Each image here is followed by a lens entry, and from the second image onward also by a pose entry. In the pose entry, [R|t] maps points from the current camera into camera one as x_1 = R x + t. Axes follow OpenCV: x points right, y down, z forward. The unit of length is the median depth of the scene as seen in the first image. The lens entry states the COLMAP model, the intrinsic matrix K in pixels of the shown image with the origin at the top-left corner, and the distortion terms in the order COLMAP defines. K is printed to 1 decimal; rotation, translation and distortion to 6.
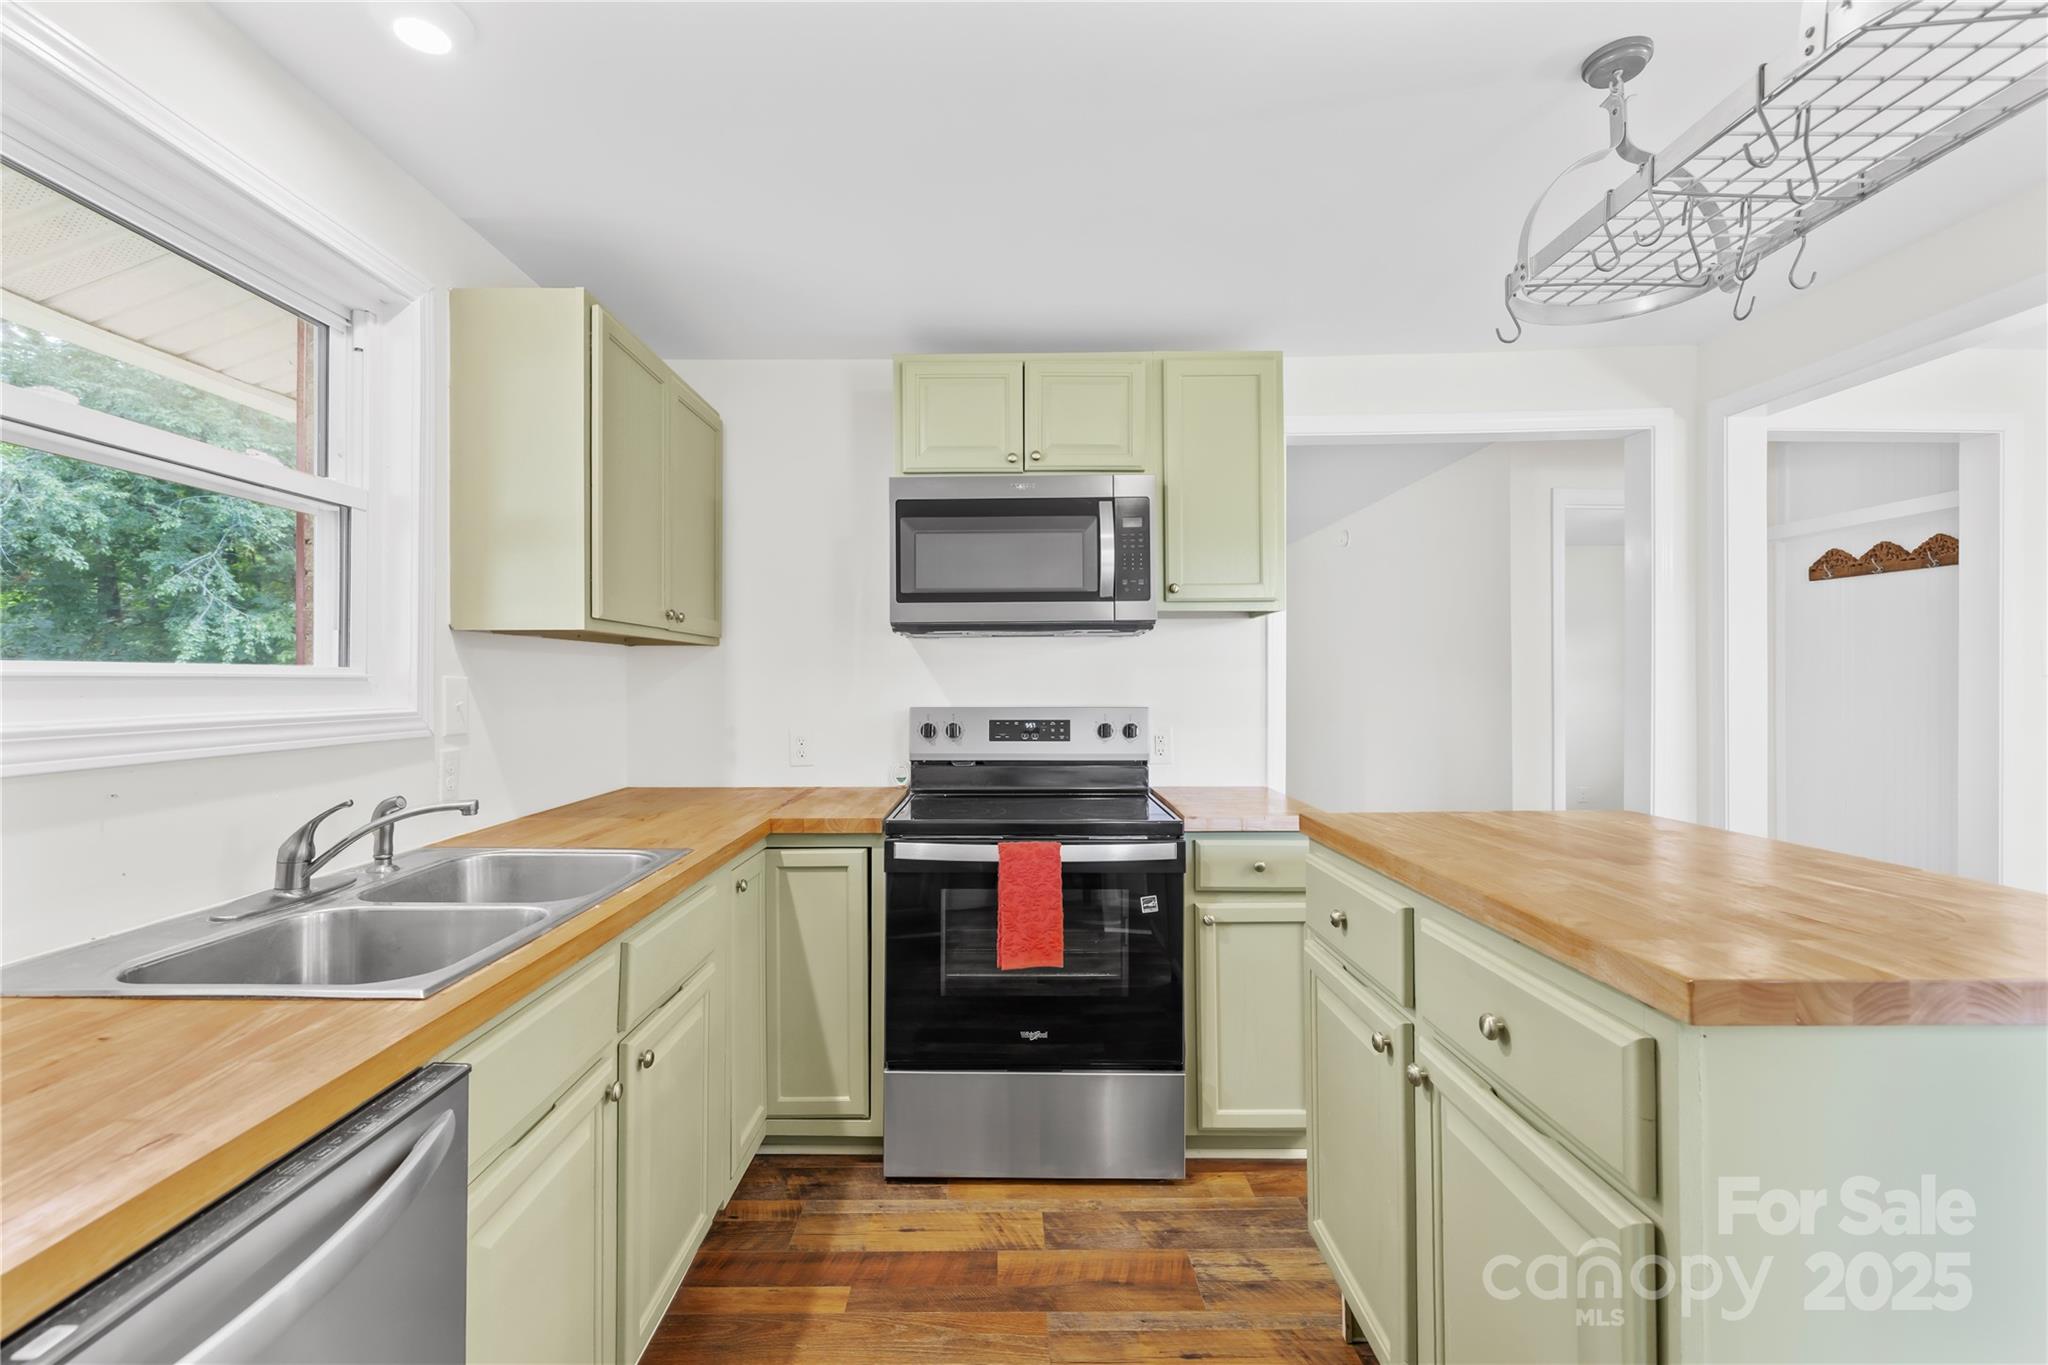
lens RADIAL K [[875.3, 0, 1018.9], [0, 875.3, 679.0], [0, 0, 1]] dist [-0.000549, -0.000122]
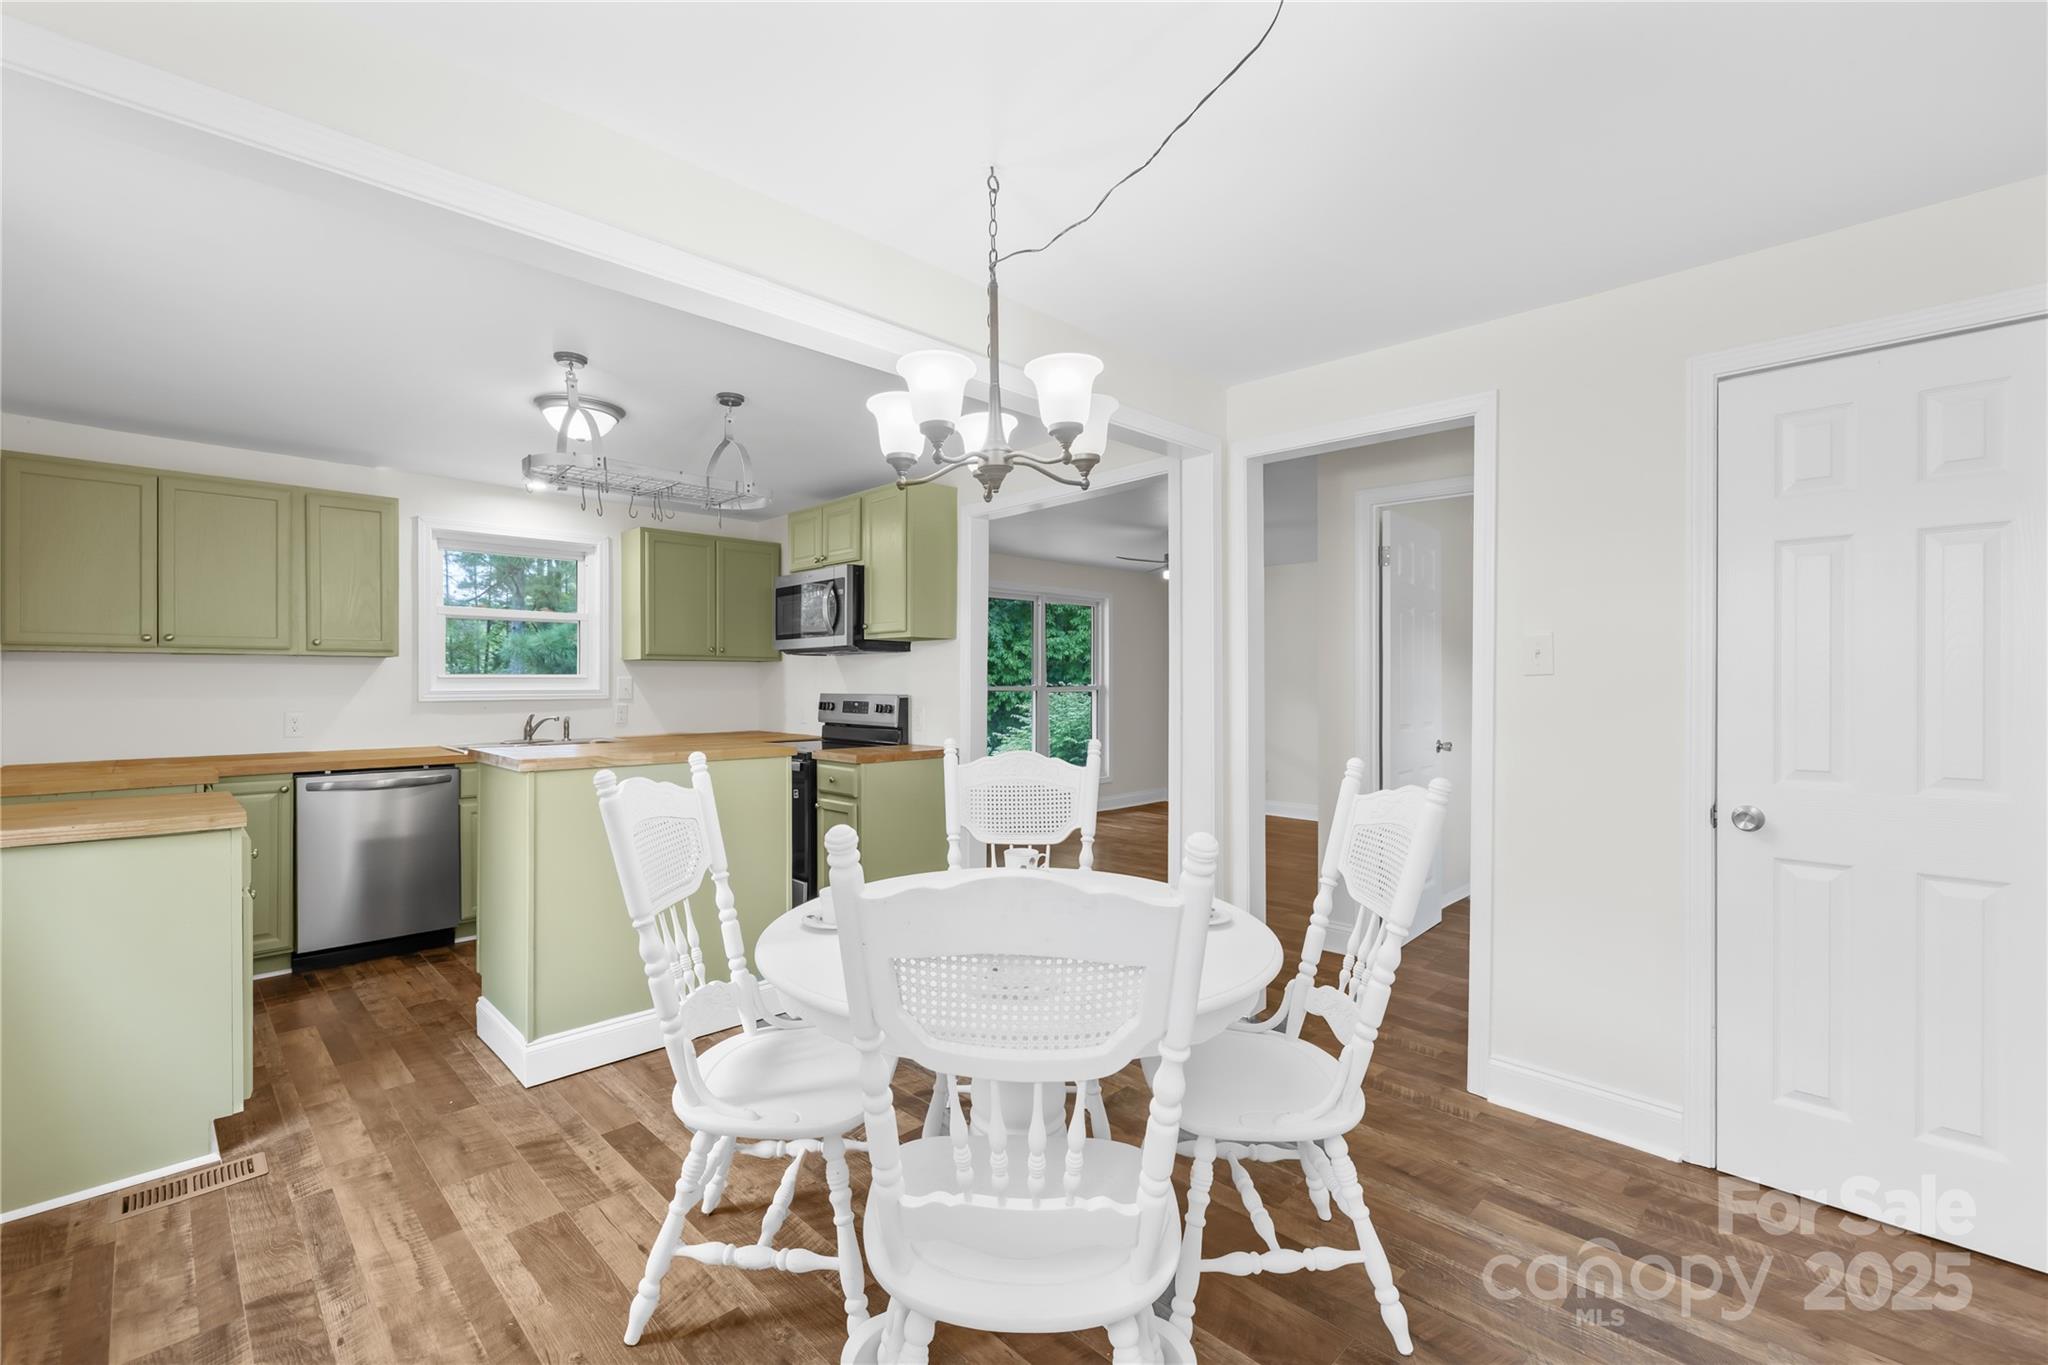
lens RADIAL K [[875.3, 0, 978.1], [0, 875.3, 684.5], [0, 0, 1]] dist [-0.000549, -0.000122]
pose [[0.663348, 0.005713, -0.748289, 1.836832], [0.000306, 0.999969, 0.007905, -0.001092], [0.748311, -0.005473, 0.663326, 0.018836]]
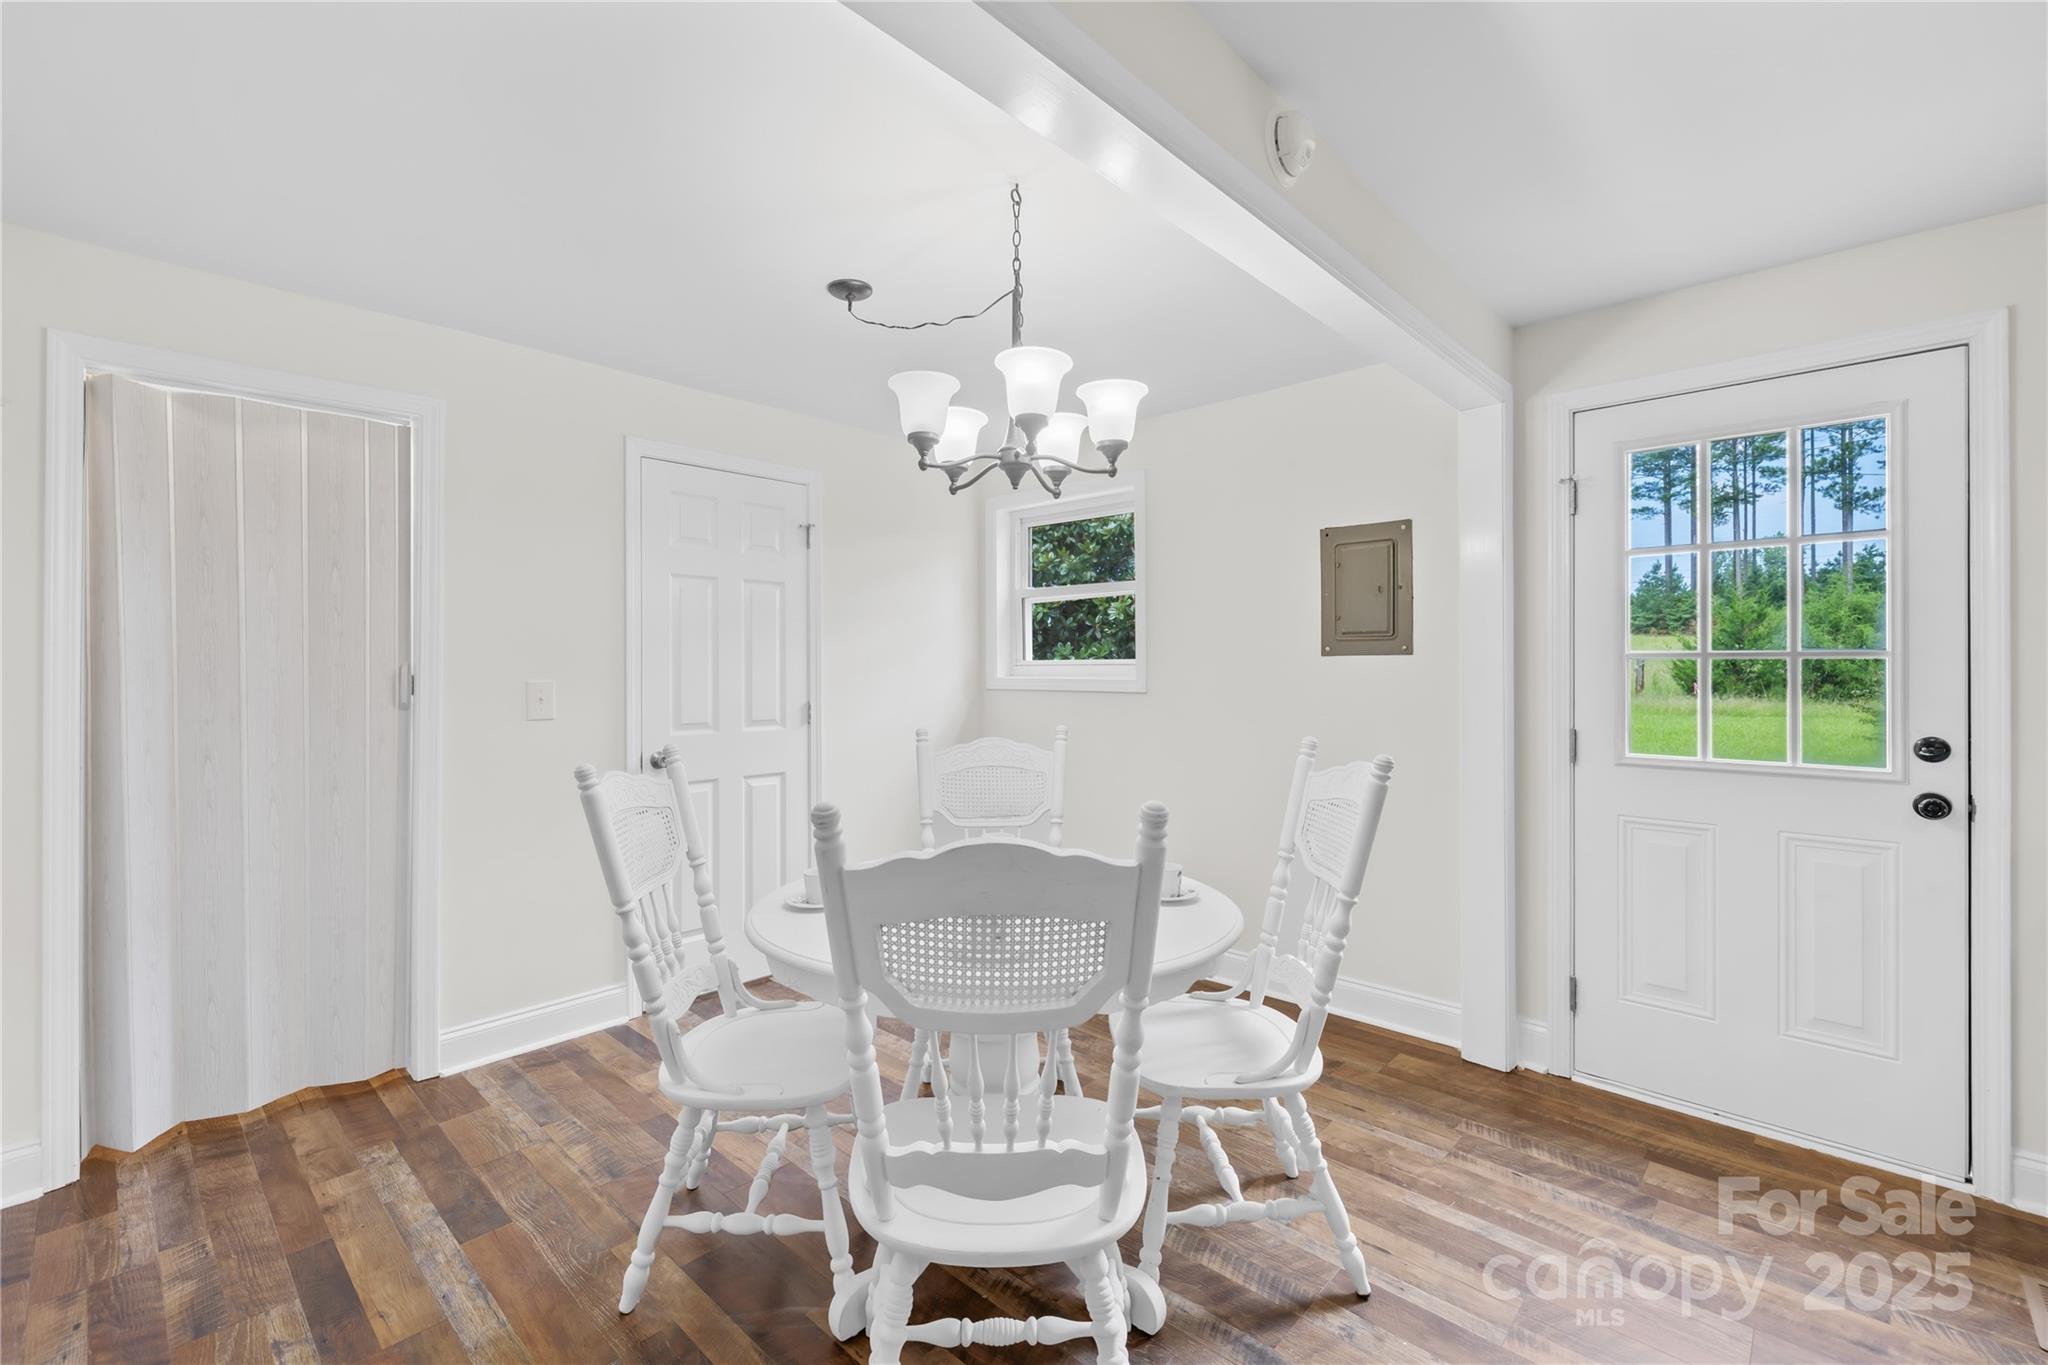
lens RADIAL K [[875.3, 0, 1014.8], [0, 875.3, 670.6], [0, 0, 1]] dist [-0.000549, -0.000122]
pose [[-0.723546, -0.001580, 0.690274, 0.677843], [0.000011, 0.999997, 0.002300, 0.002390], [-0.690276, 0.001672, -0.723544, 1.170867]]
